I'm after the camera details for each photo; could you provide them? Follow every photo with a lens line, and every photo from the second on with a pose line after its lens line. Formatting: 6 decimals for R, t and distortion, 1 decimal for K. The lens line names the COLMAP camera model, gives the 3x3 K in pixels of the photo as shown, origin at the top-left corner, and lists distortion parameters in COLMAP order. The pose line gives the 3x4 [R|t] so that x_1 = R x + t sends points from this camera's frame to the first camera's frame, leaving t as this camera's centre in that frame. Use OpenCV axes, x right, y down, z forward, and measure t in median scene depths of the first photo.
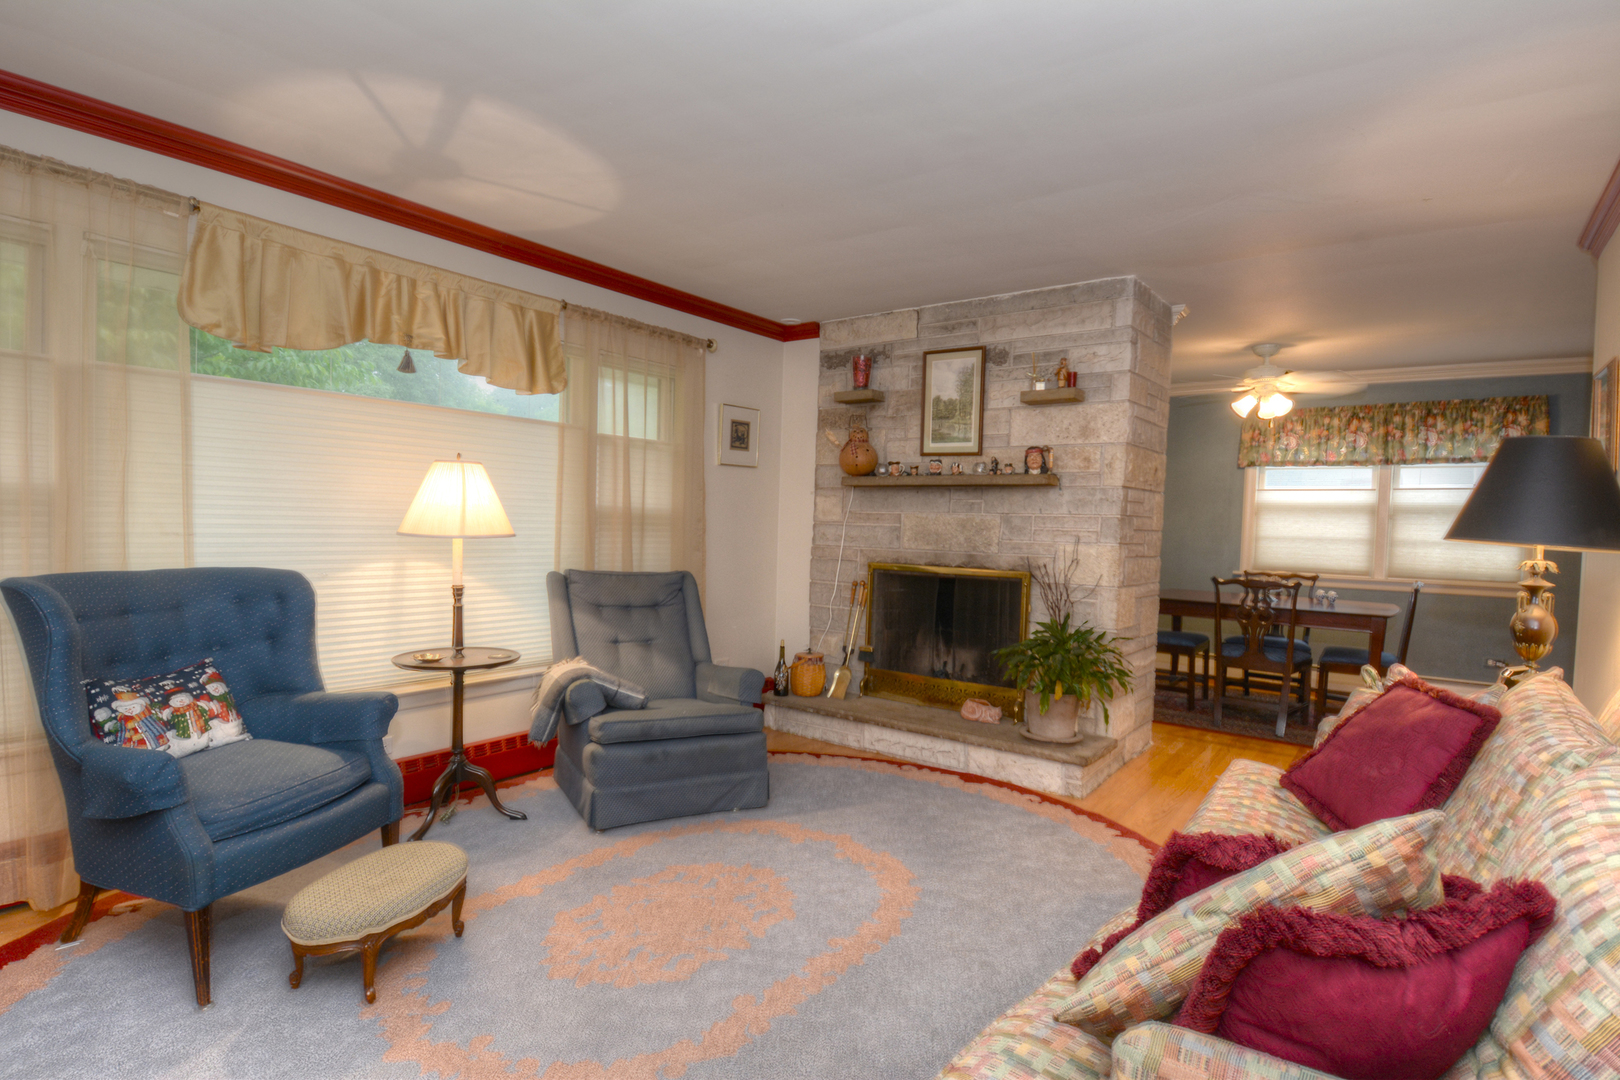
lens RADIAL K [[835.7, 0, 796.8], [0, 835.7, 559.2], [0, 0, 1]] dist [0.040148, -0.044569]
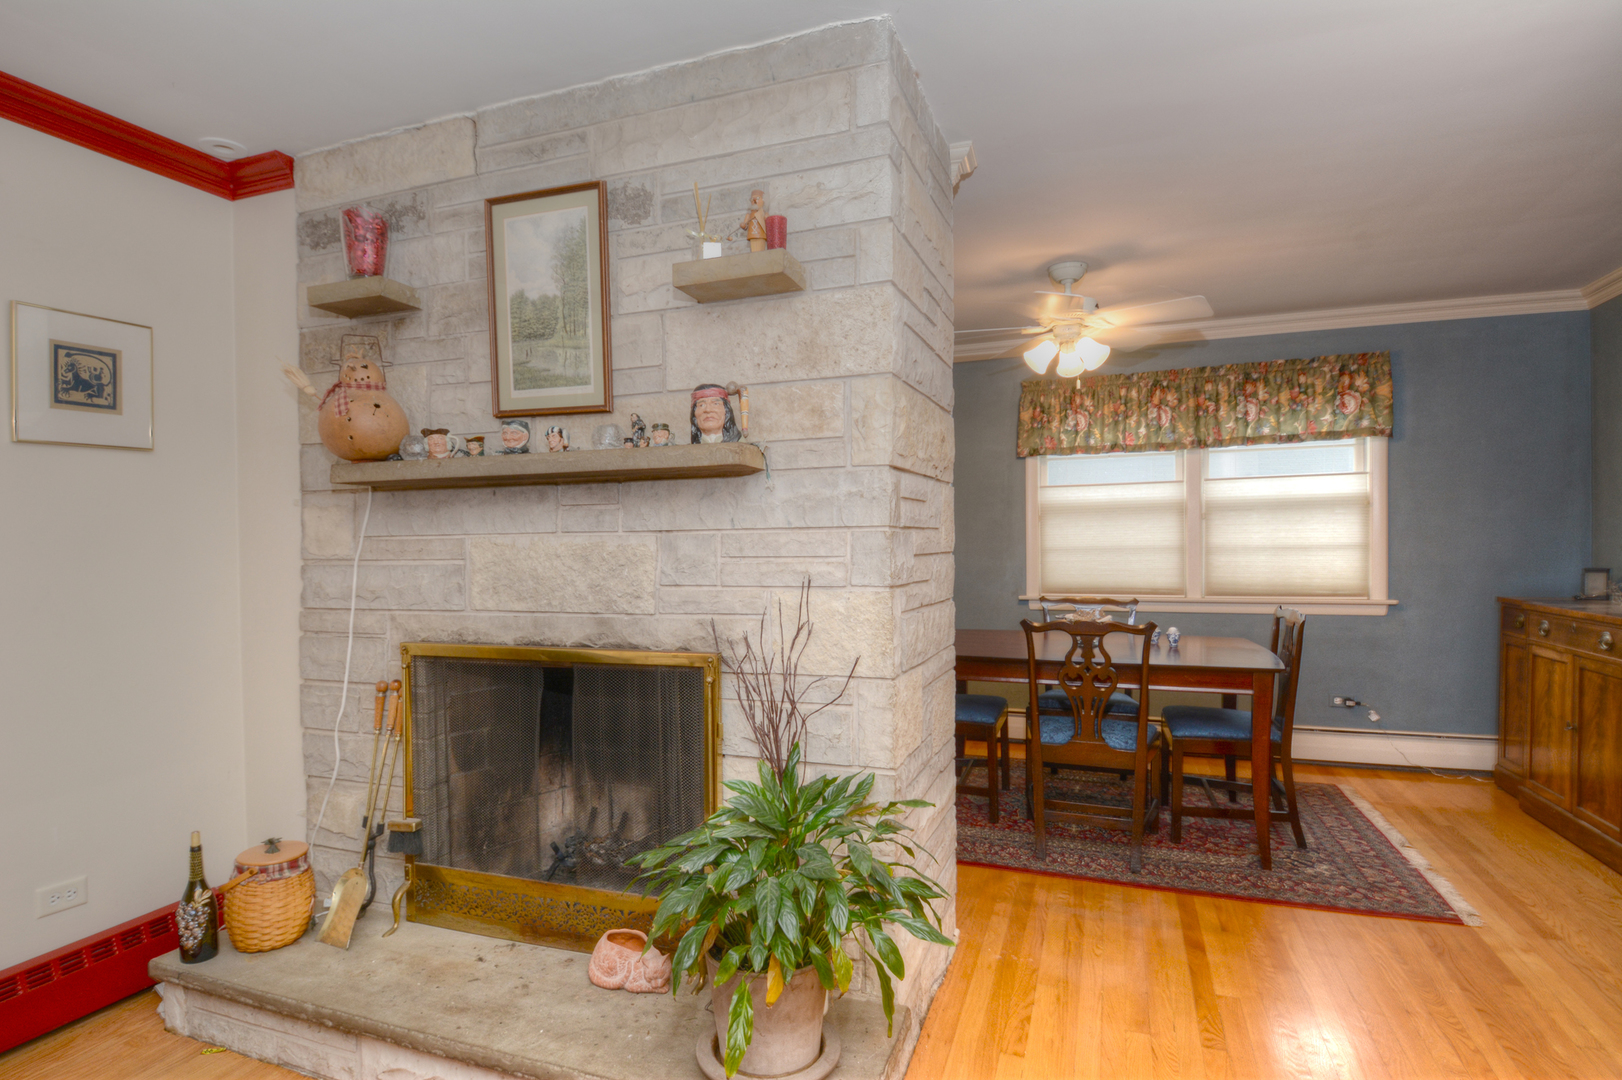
lens RADIAL K [[836.7, 0, 797.8], [0, 836.7, 559.2], [0, 0, 1]] dist [0.040148, -0.044569]
pose [[0.958703, -0.045888, 0.280684, 0.177546], [0.051920, 0.998552, -0.014090, -0.026105], [-0.279631, 0.028081, 0.959697, 0.492843]]
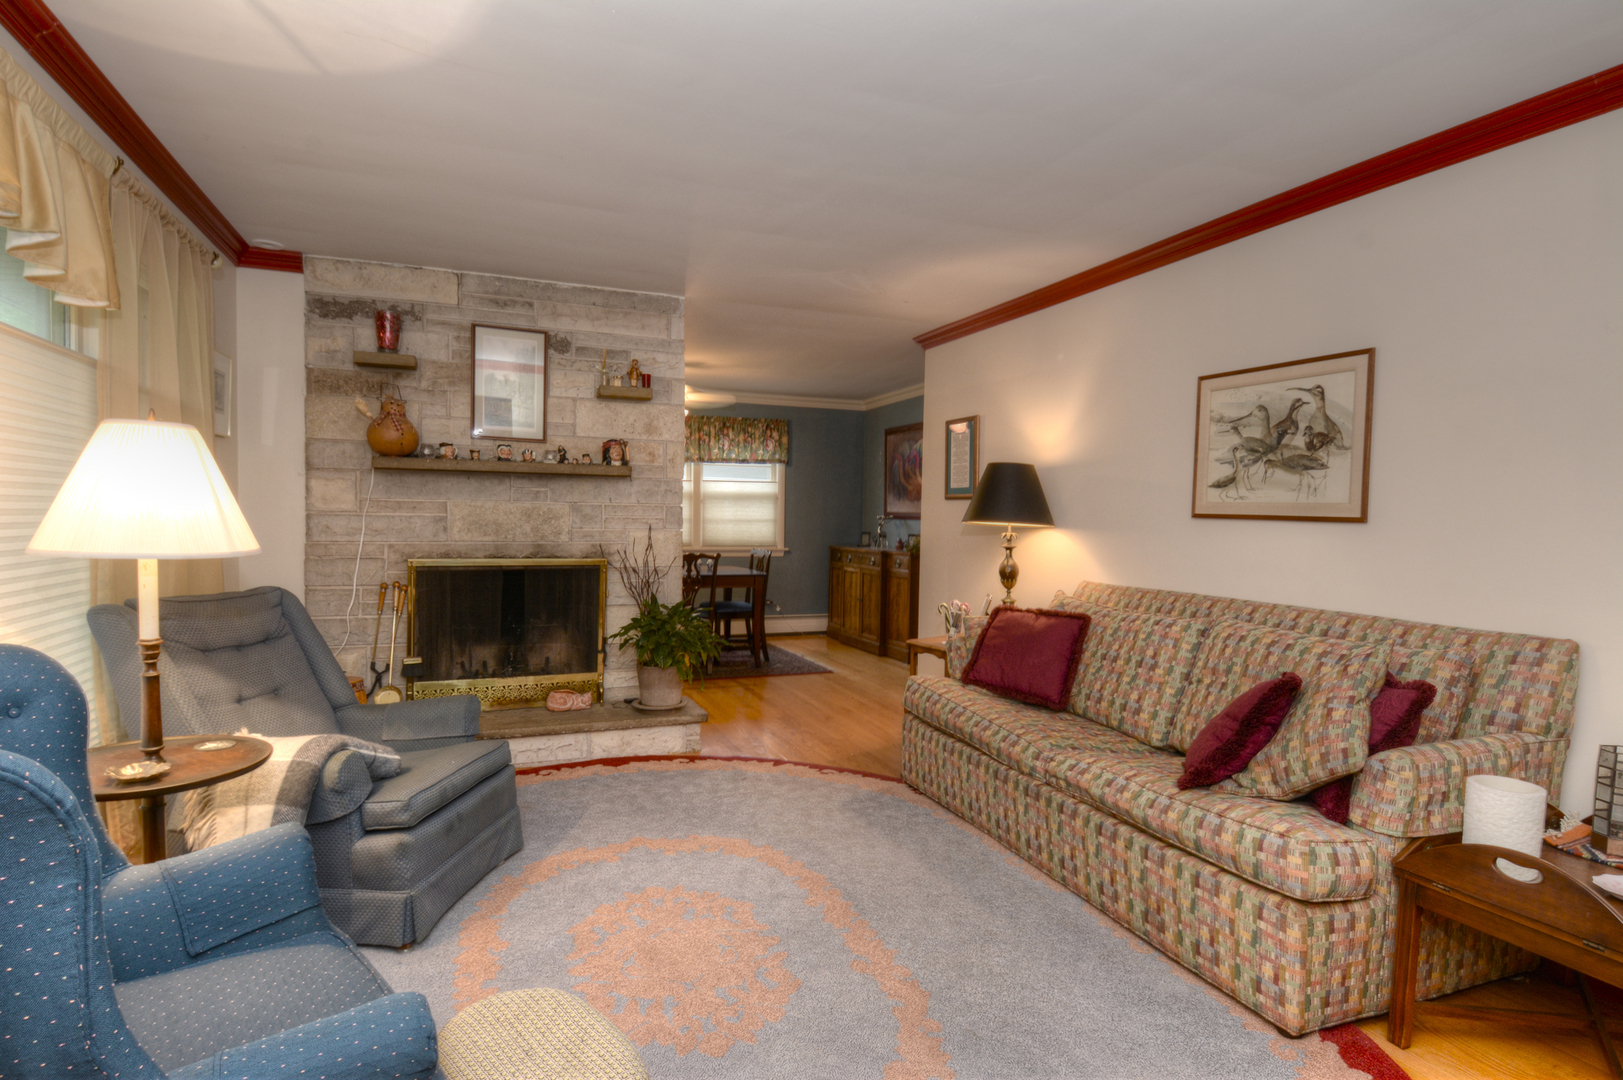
lens RADIAL K [[837.3, 0, 798.3], [0, 837.3, 559.3], [0, 0, 1]] dist [0.040148, -0.044569]
pose [[0.534496, -0.061493, 0.842931, -0.443446], [0.037215, 0.998095, 0.049215, -0.024481], [-0.844352, 0.005064, 0.535766, 0.216159]]
